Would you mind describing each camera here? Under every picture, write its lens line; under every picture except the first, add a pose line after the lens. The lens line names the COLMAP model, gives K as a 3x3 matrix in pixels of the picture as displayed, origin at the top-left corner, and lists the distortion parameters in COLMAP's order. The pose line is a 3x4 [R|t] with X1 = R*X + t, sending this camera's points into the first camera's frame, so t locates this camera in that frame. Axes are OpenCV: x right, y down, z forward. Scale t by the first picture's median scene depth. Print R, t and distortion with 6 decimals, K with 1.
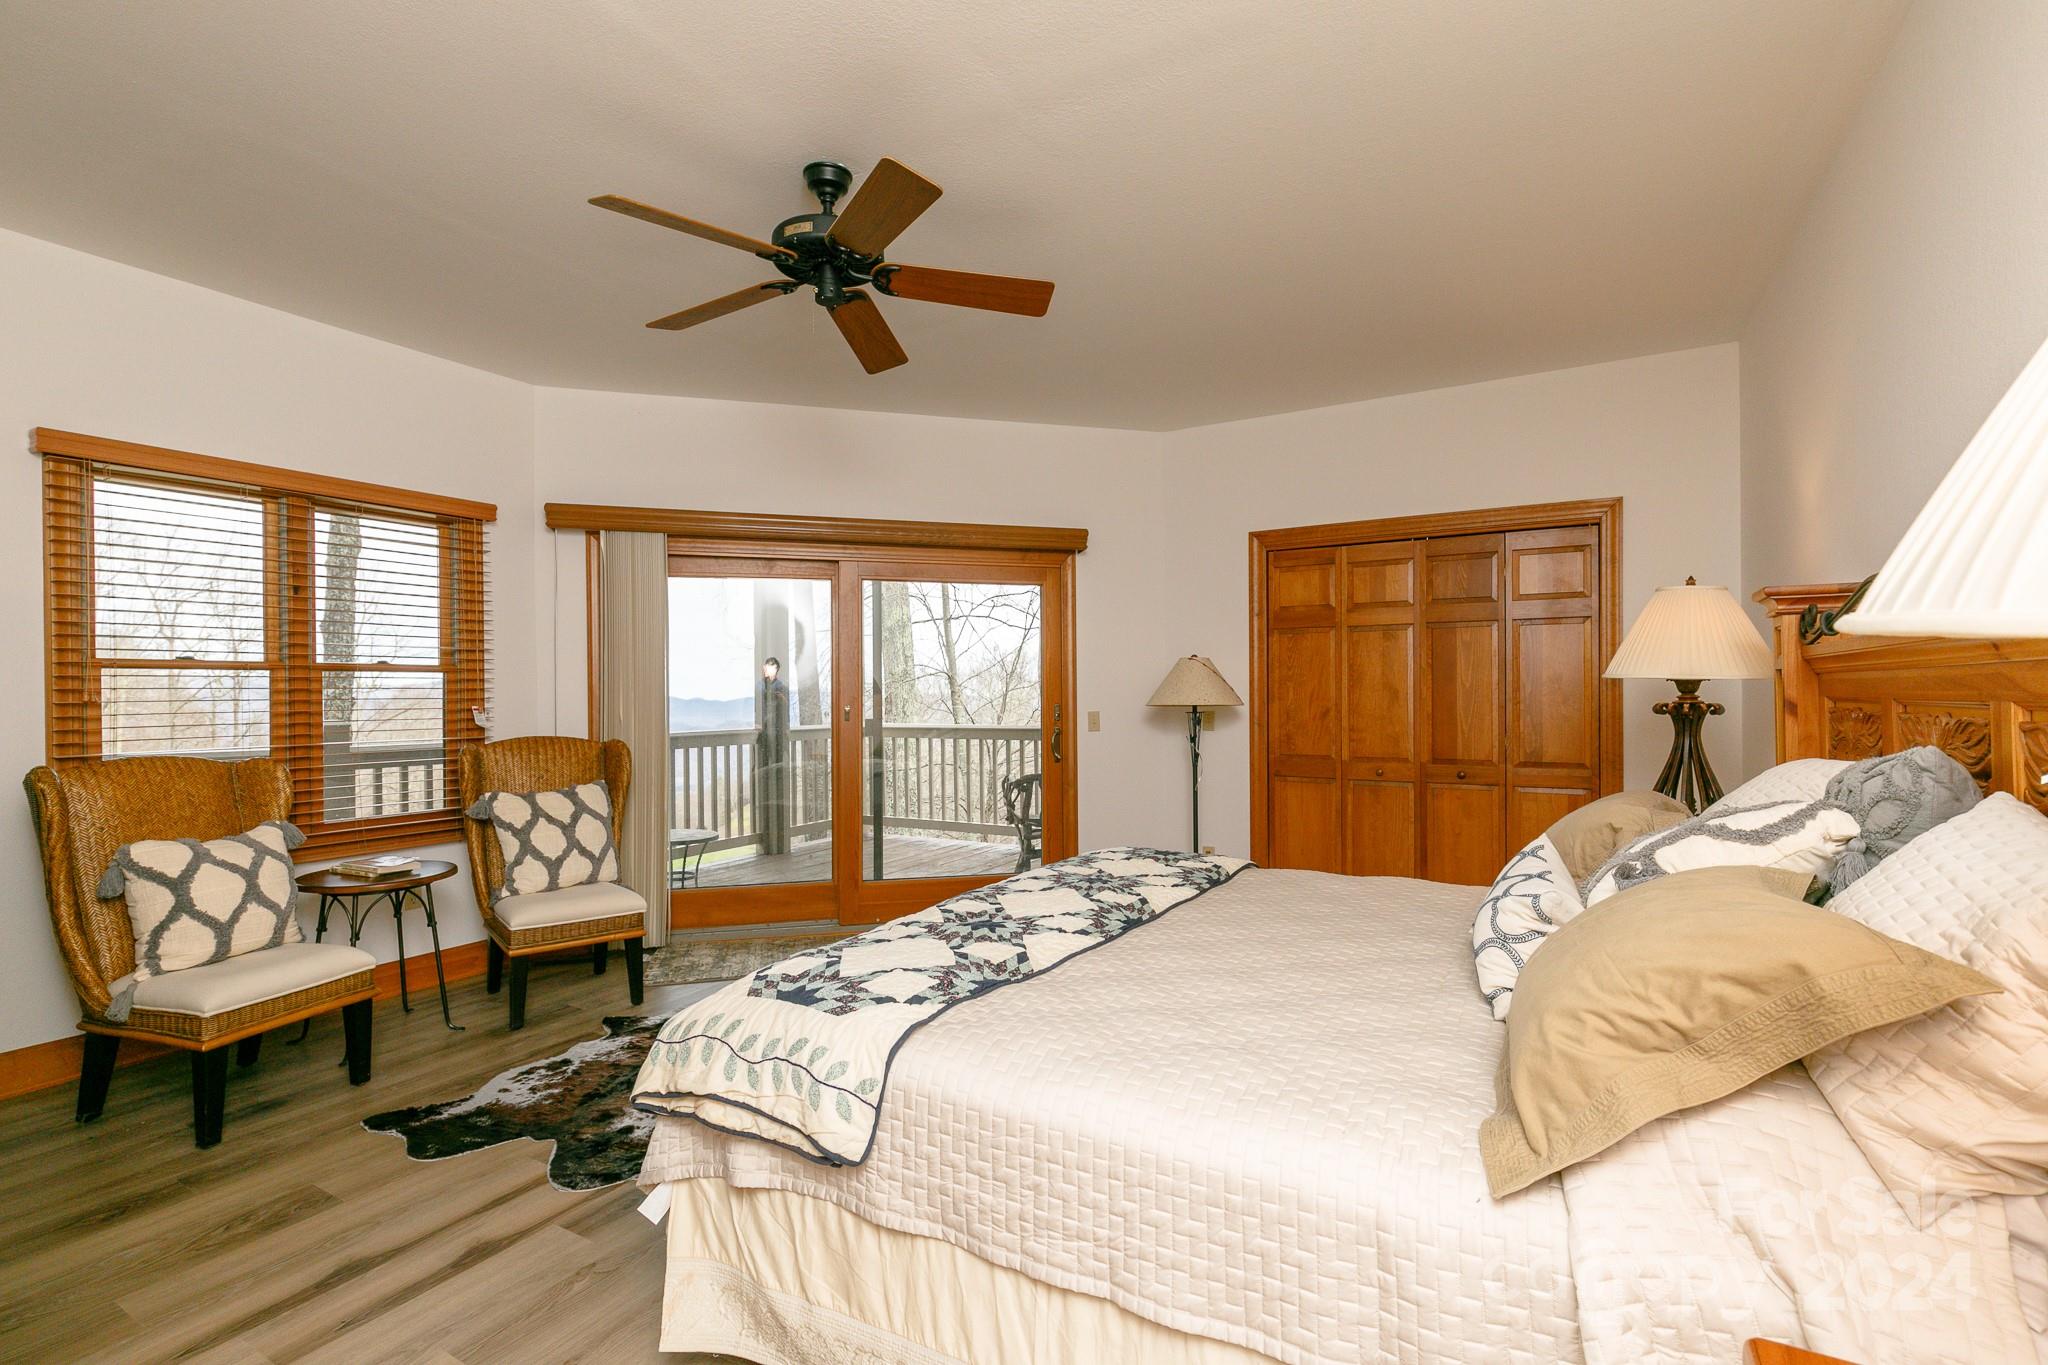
lens RADIAL K [[878.1, 0, 1025.4], [0, 878.1, 688.0], [0, 0, 1]] dist [0.000562, -0.000557]
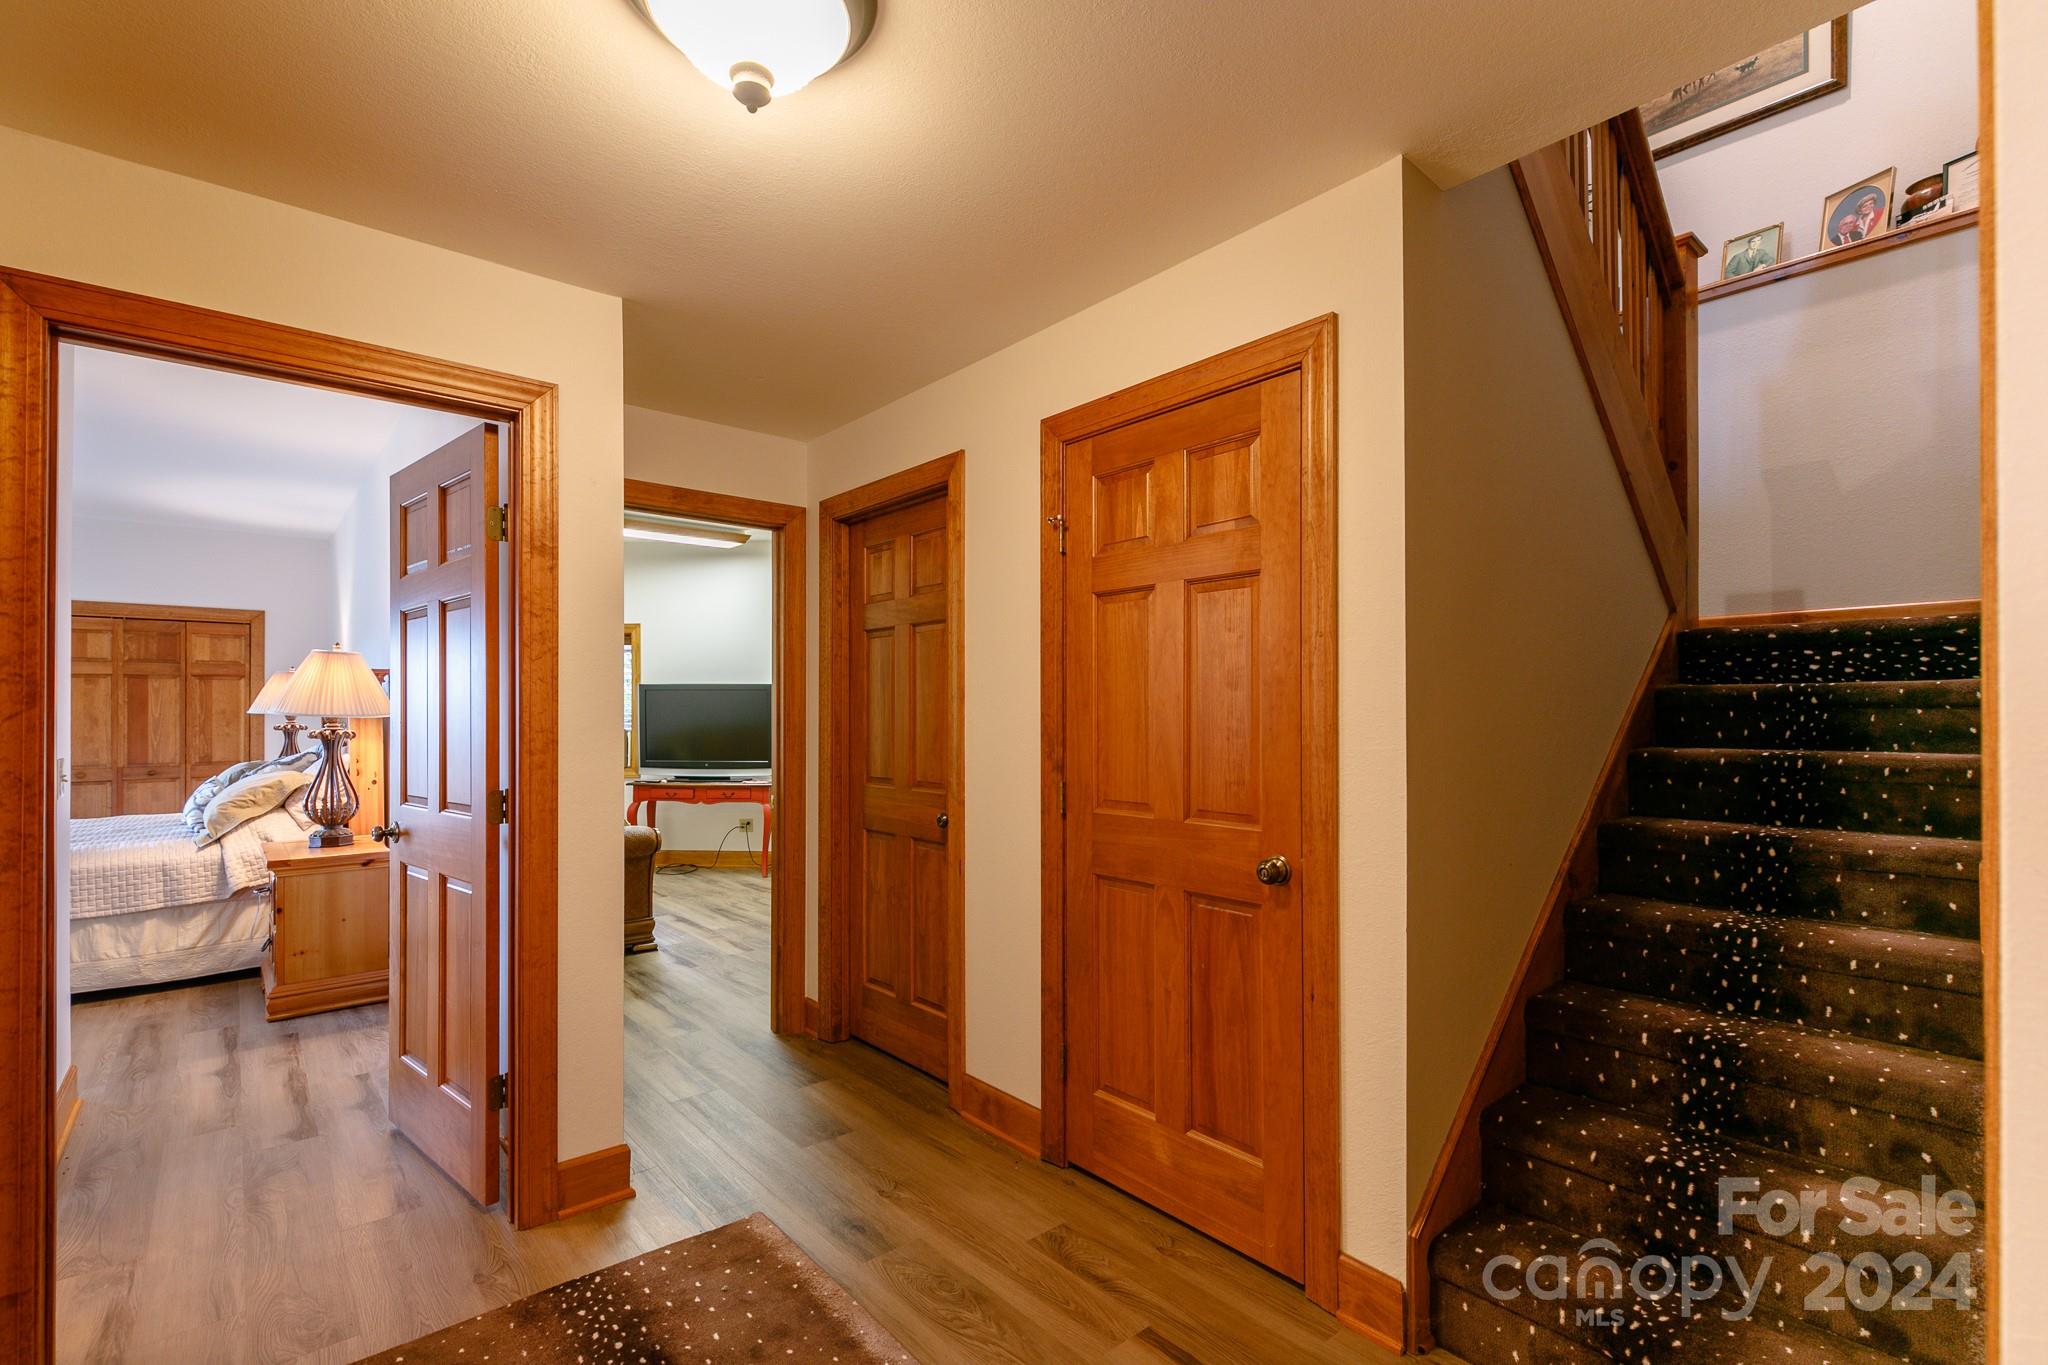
lens RADIAL K [[917.4, 0, 1020.6], [0, 917.4, 691.4], [0, 0, 1]] dist [-0.000657, -0.000228]
pose [[0.303467, 0.030318, 0.952360, -0.607896], [-0.002988, 0.999519, -0.030867, -0.001452], [-0.952837, 0.006522, 0.303411, -0.998765]]
